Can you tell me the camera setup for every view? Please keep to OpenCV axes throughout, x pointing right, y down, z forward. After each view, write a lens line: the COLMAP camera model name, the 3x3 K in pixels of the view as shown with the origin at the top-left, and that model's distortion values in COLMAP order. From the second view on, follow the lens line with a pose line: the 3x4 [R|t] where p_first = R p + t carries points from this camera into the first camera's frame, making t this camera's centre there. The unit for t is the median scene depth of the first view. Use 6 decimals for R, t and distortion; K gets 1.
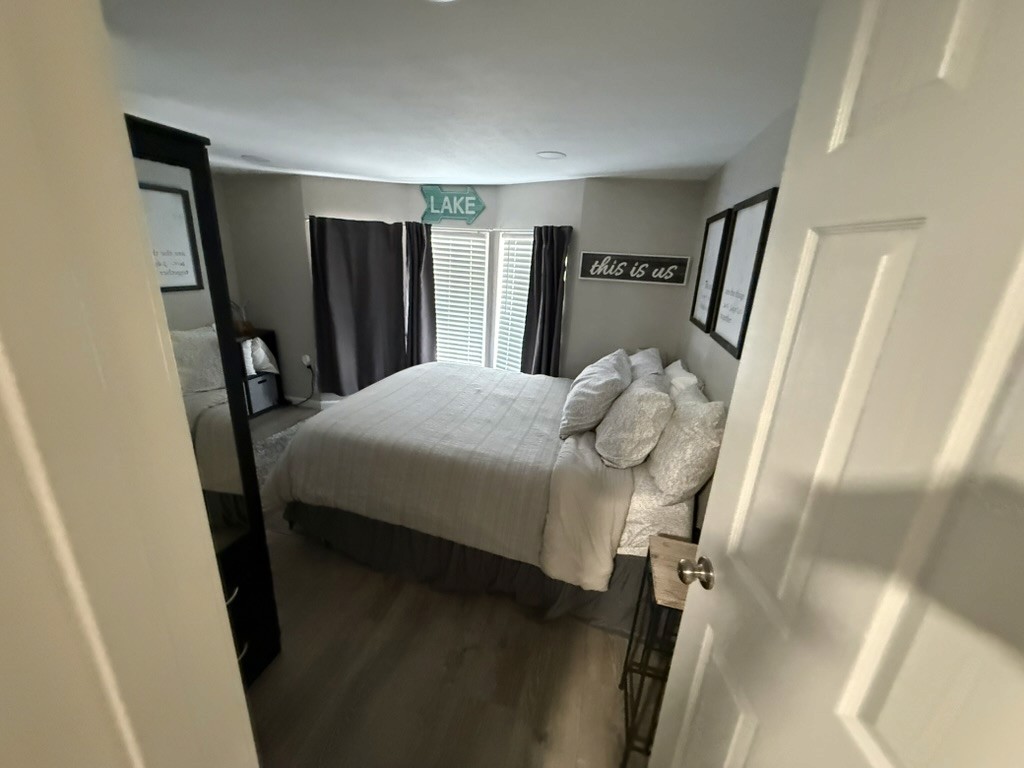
lens RADIAL K [[408.7, 0, 508.5], [0, 408.7, 384.0], [0, 0, 1]] dist [-0.000247, 0.000375]
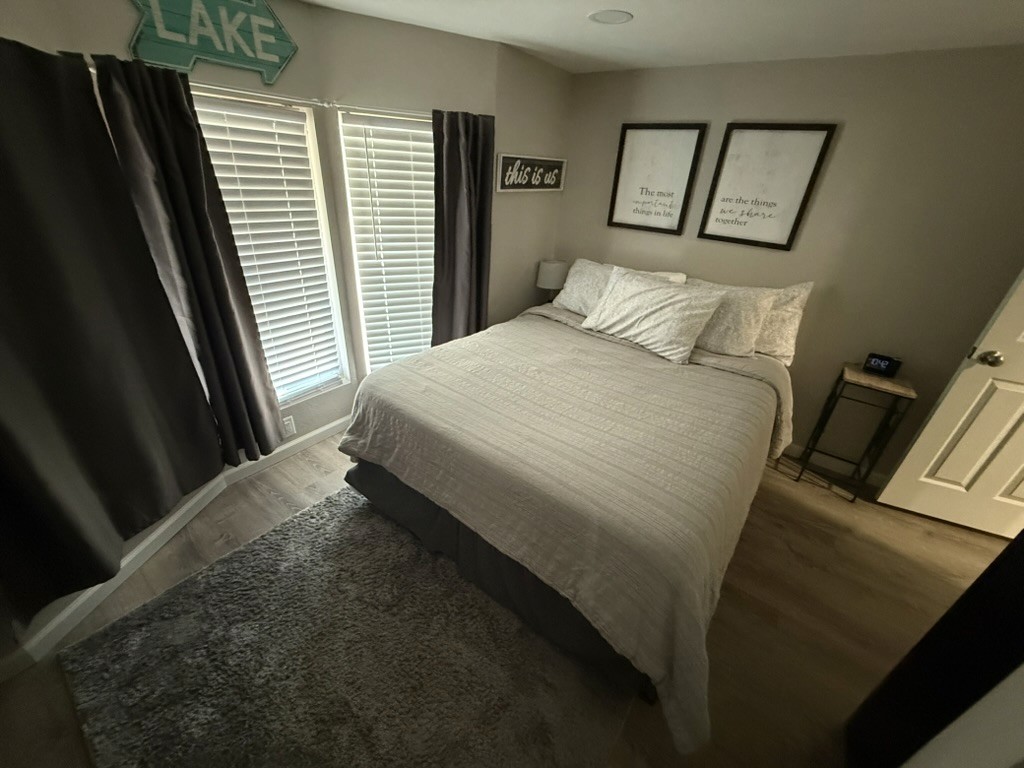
lens RADIAL K [[408.7, 0, 508.5], [0, 408.7, 384.0], [0, 0, 1]] dist [-0.000247, 0.000375]
pose [[0.389153, -0.463697, 0.795955, -0.599751], [0.244088, 0.885087, 0.396285, -0.231030], [-0.888246, 0.040068, 0.457617, 0.622056]]
